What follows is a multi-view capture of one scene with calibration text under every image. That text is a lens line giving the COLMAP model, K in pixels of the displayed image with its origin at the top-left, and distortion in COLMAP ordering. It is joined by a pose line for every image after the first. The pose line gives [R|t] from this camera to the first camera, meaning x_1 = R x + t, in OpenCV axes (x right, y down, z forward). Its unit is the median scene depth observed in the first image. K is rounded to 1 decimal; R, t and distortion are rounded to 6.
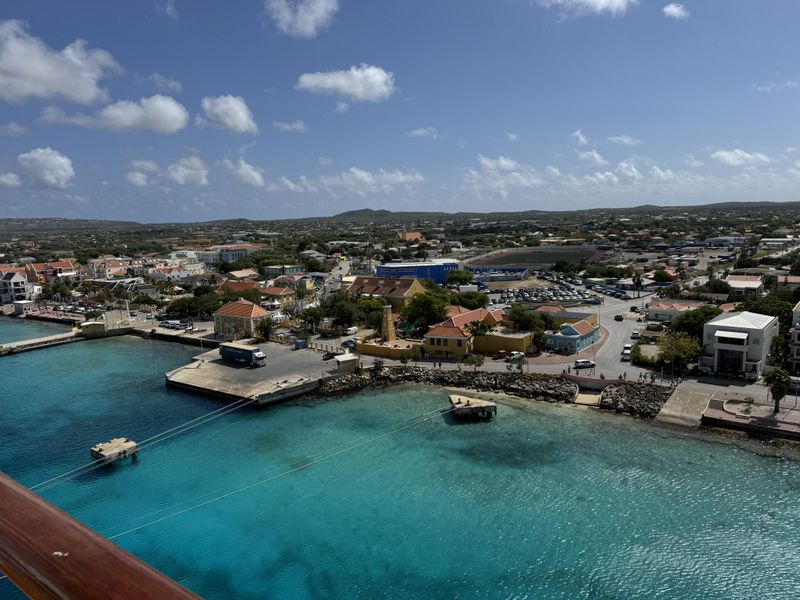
lens RADIAL K [[565.2, 0, 403.9], [0, 565.2, 296.3], [0, 0, 1]] dist [0.006914, -0.000703]
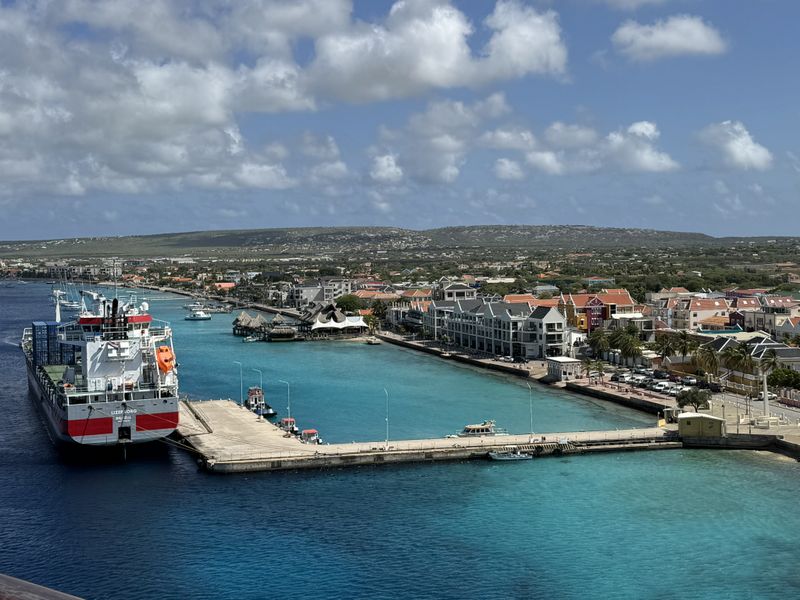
lens RADIAL K [[1093.4, 0, 400.0], [0, 1093.4, 300.7], [0, 0, 1]] dist [0.089362, 0.000000]
pose [[0.758822, 0.058502, -0.648666, -0.094547], [-0.104755, 0.993954, -0.032903, 0.004694], [0.642819, 0.092919, 0.760362, 0.069762]]
